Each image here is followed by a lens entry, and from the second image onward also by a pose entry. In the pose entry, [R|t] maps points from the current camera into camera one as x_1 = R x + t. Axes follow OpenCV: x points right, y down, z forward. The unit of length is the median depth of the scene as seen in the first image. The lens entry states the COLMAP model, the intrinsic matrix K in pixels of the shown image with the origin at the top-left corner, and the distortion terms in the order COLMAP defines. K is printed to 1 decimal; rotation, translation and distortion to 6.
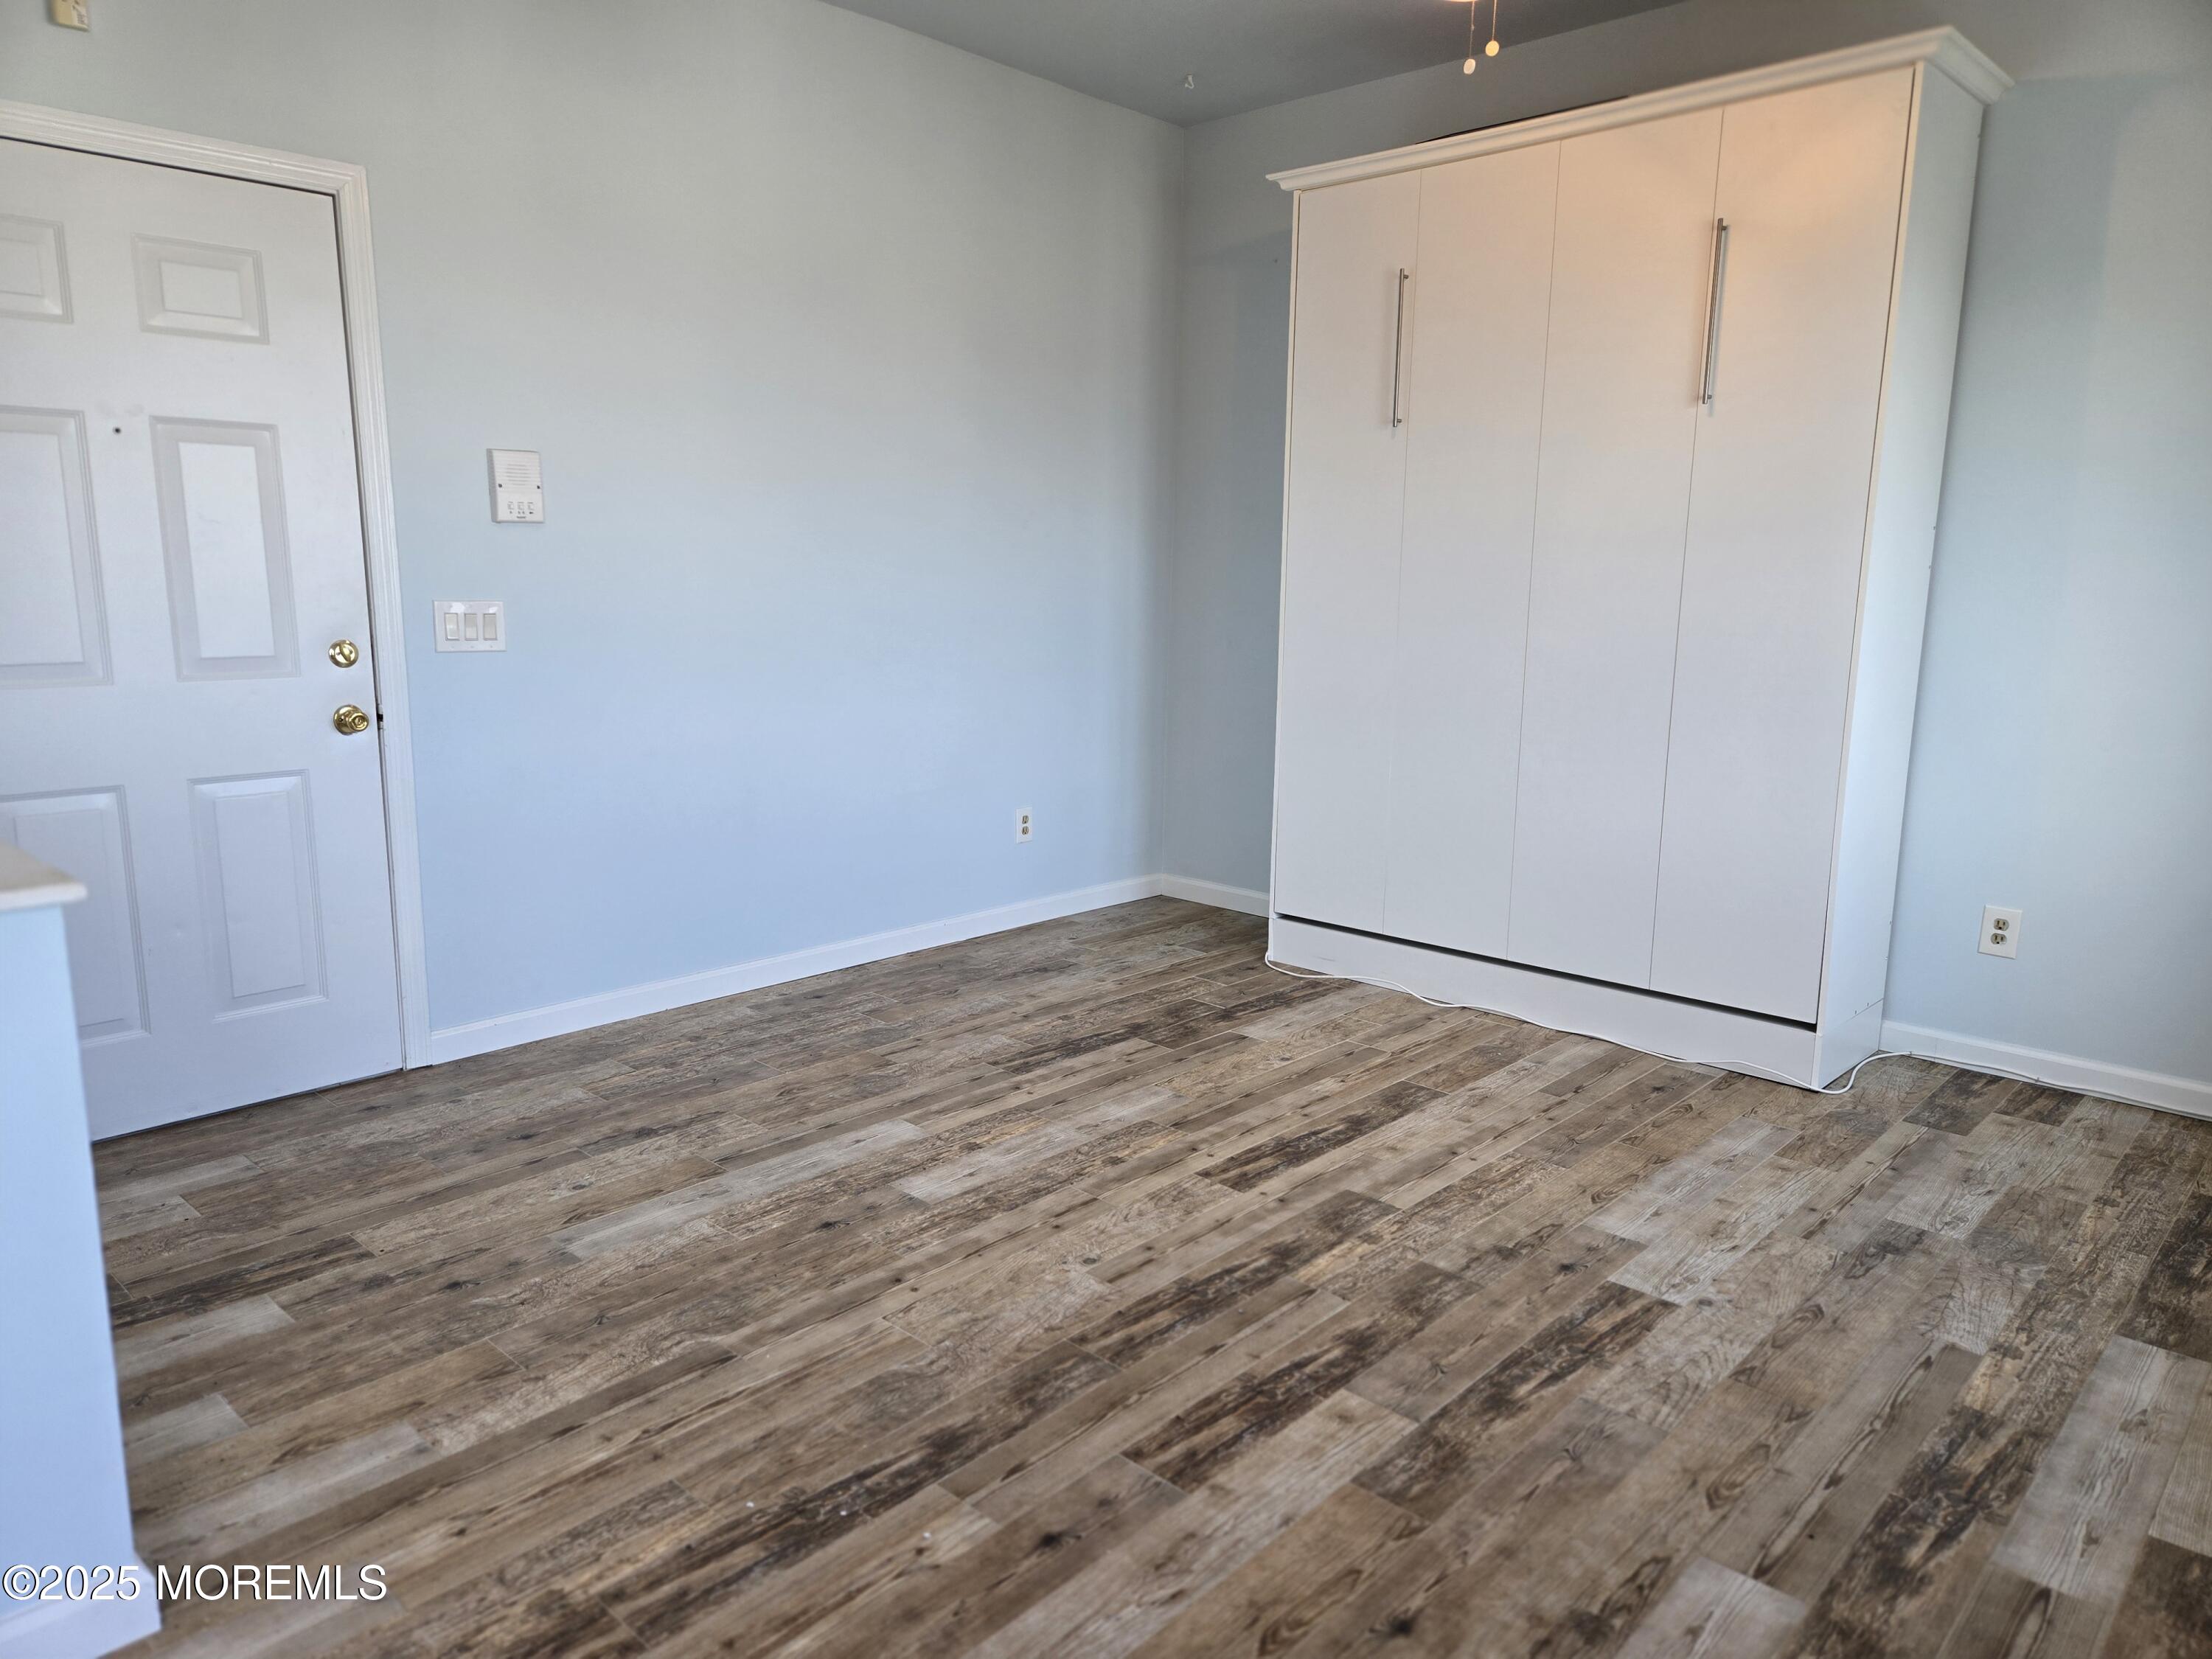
lens RADIAL K [[1470.1, 0, 1114.3], [0, 1470.1, 826.8], [0, 0, 1]] dist [0.080502, -0.066324]
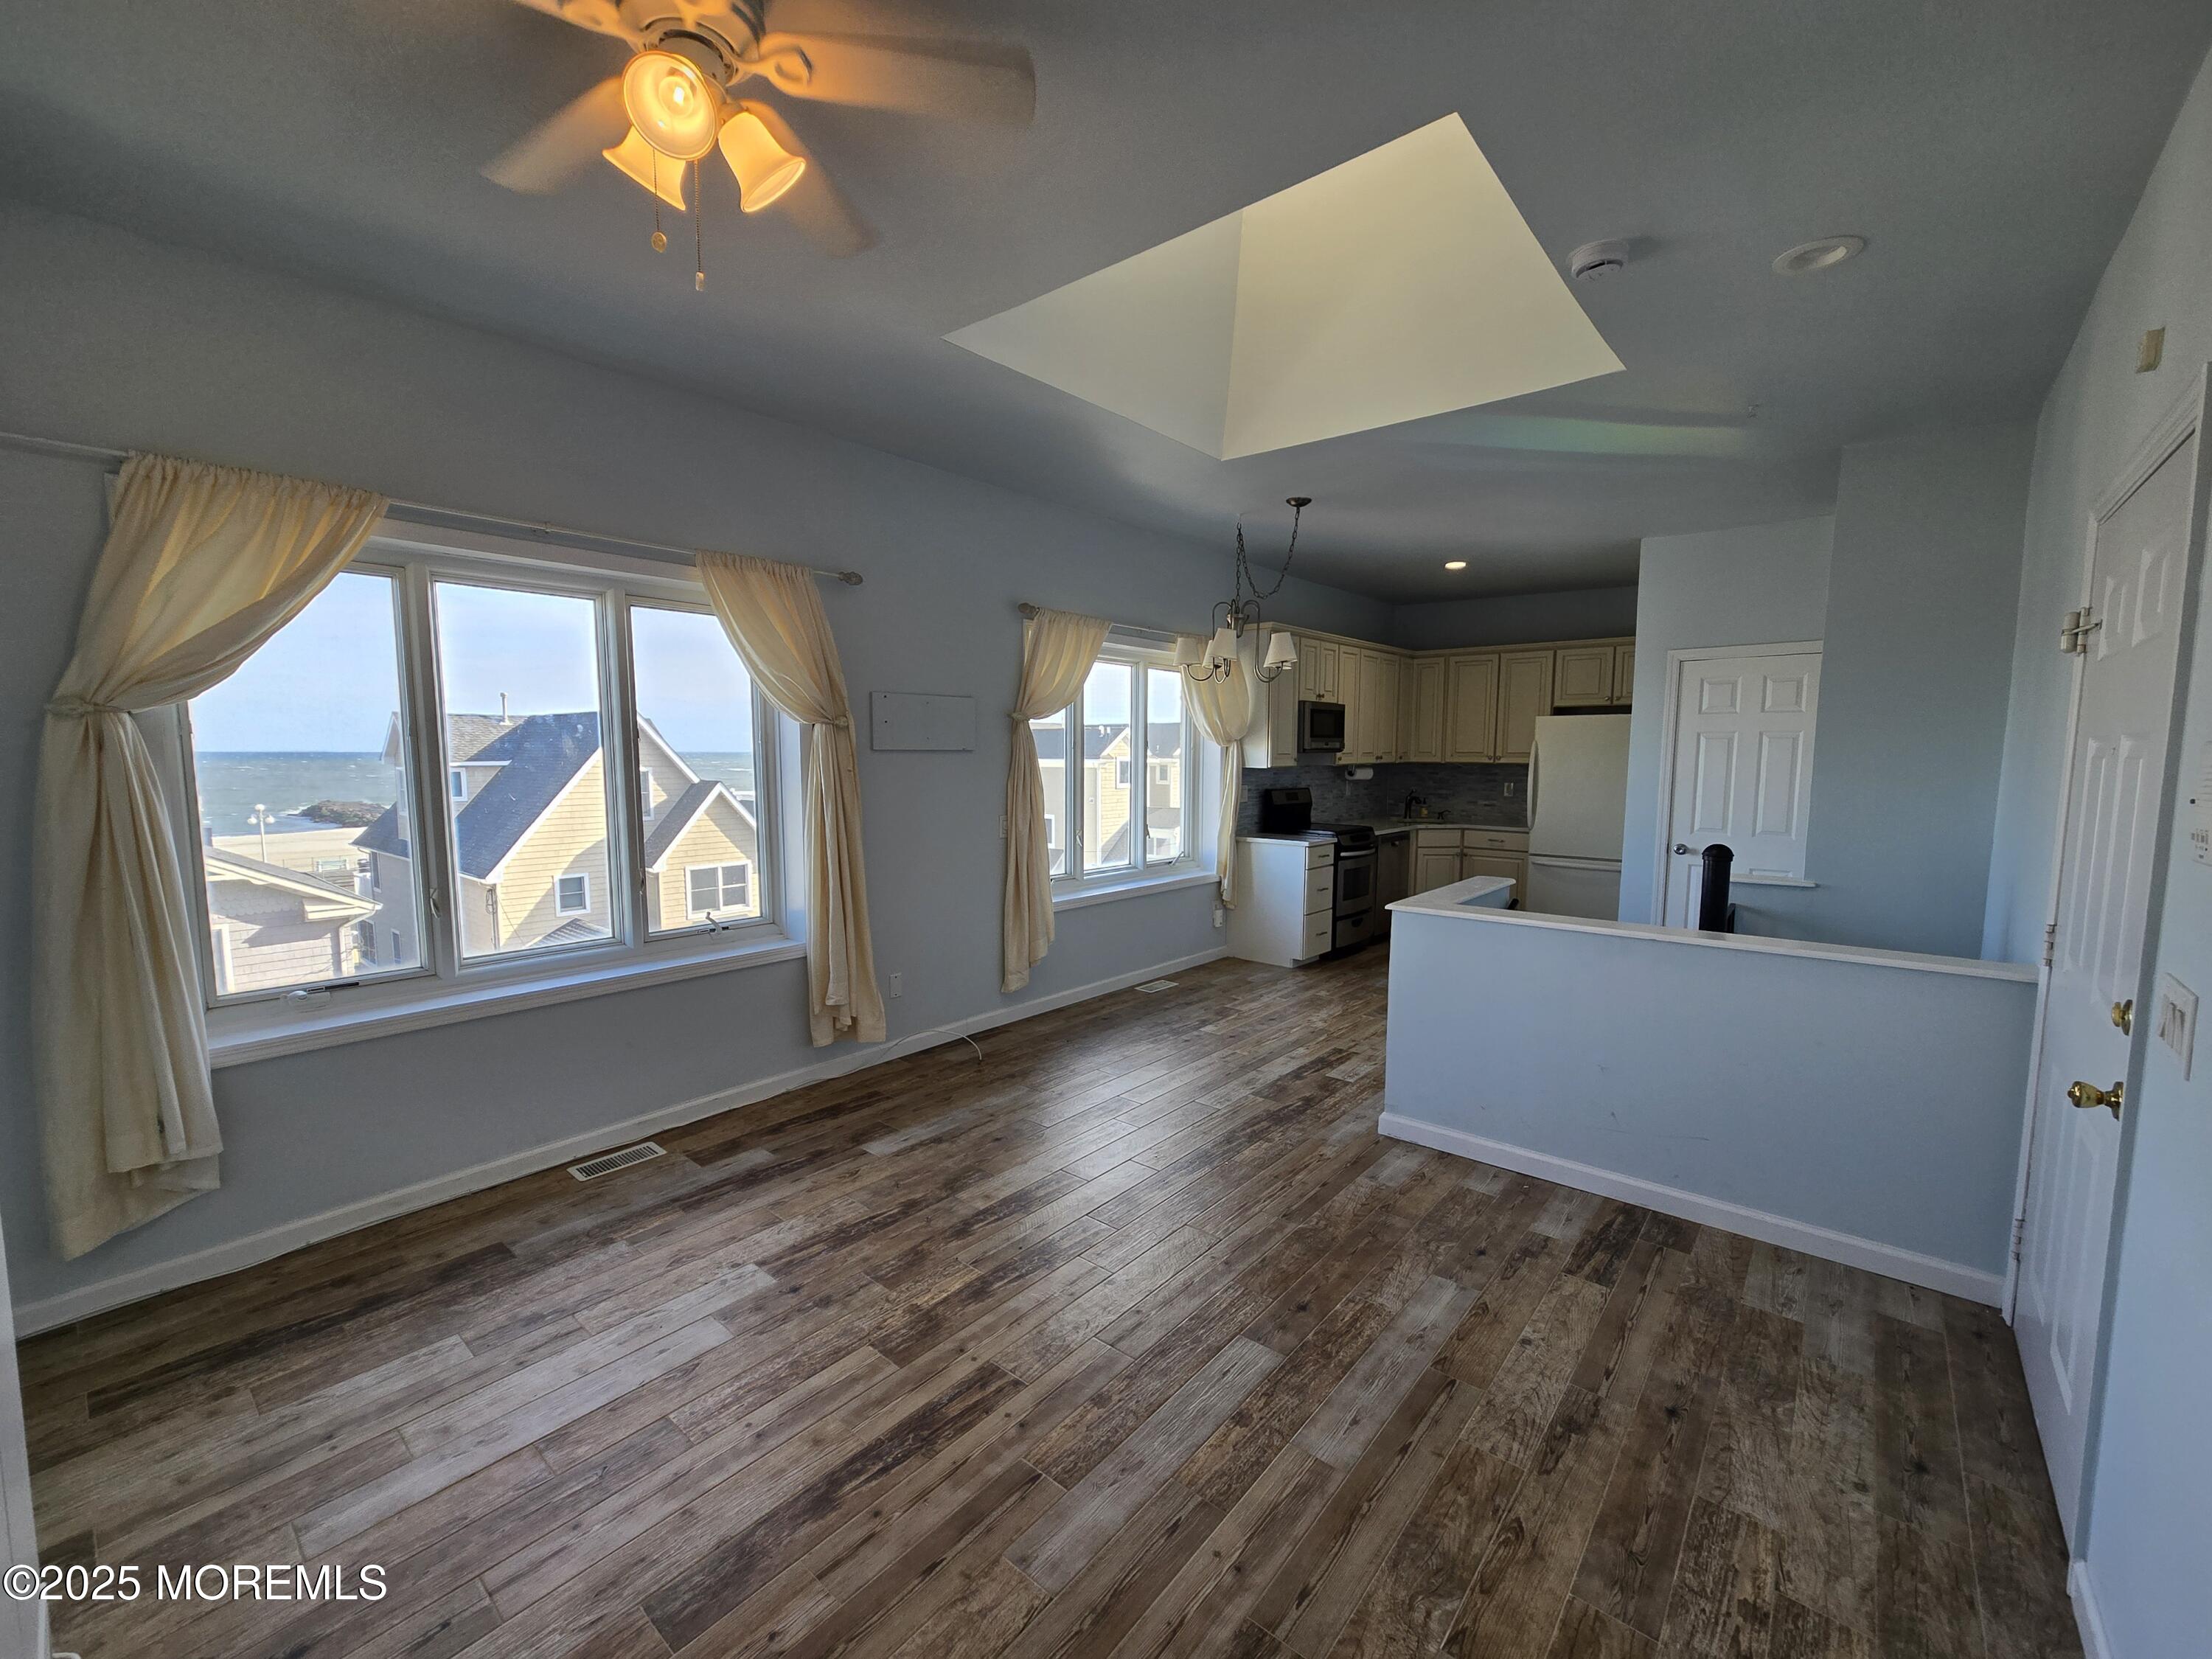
lens RADIAL K [[904.5, 0, 1104.4], [0, 904.5, 843.5], [0, 0, 1]] dist [-0.002436, 0.000432]
pose [[-0.999158, -0.013475, -0.038754, 0.031443], [-0.023741, 0.960222, 0.278228, -0.383465], [0.033463, 0.278914, -0.959733, 1.696743]]
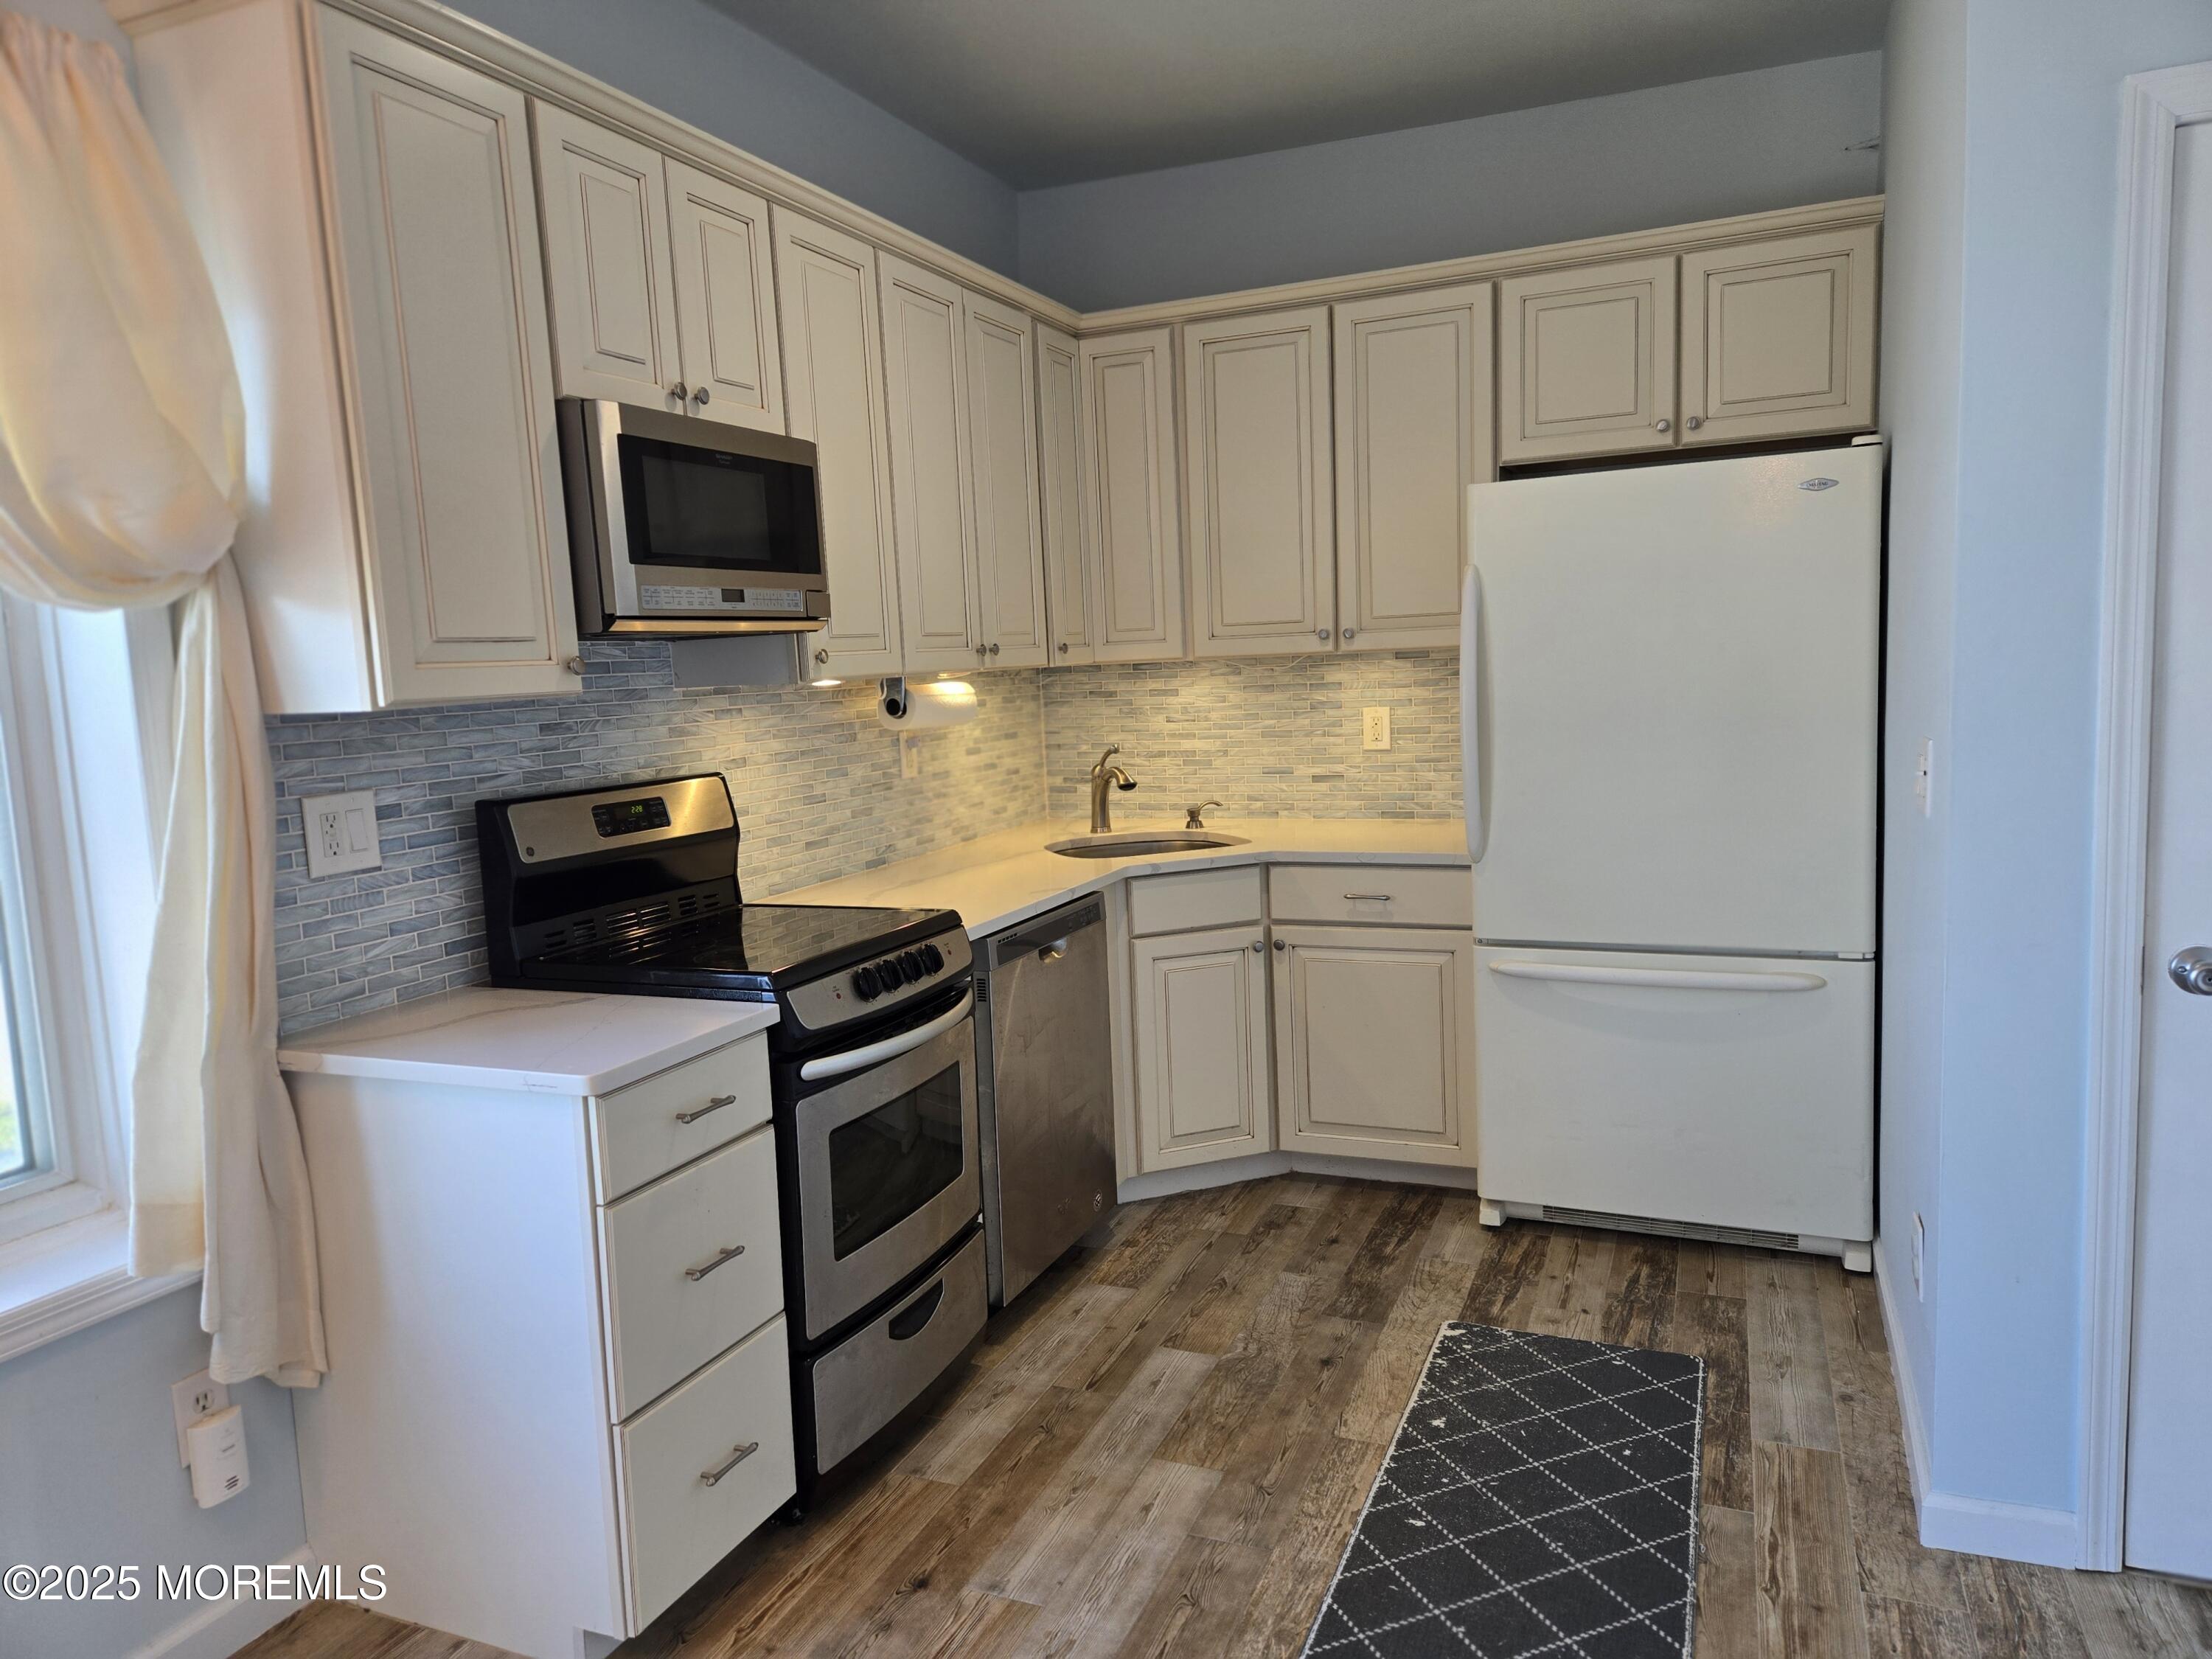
lens RADIAL K [[1470.1, 0, 1114.3], [0, 1470.1, 826.8], [0, 0, 1]] dist [0.080502, -0.066324]
pose [[-0.939897, 0.066316, -0.334957, -0.527683], [-0.030077, 0.961067, 0.274675, -0.118712], [0.340131, 0.268241, -0.901309, 0.366438]]
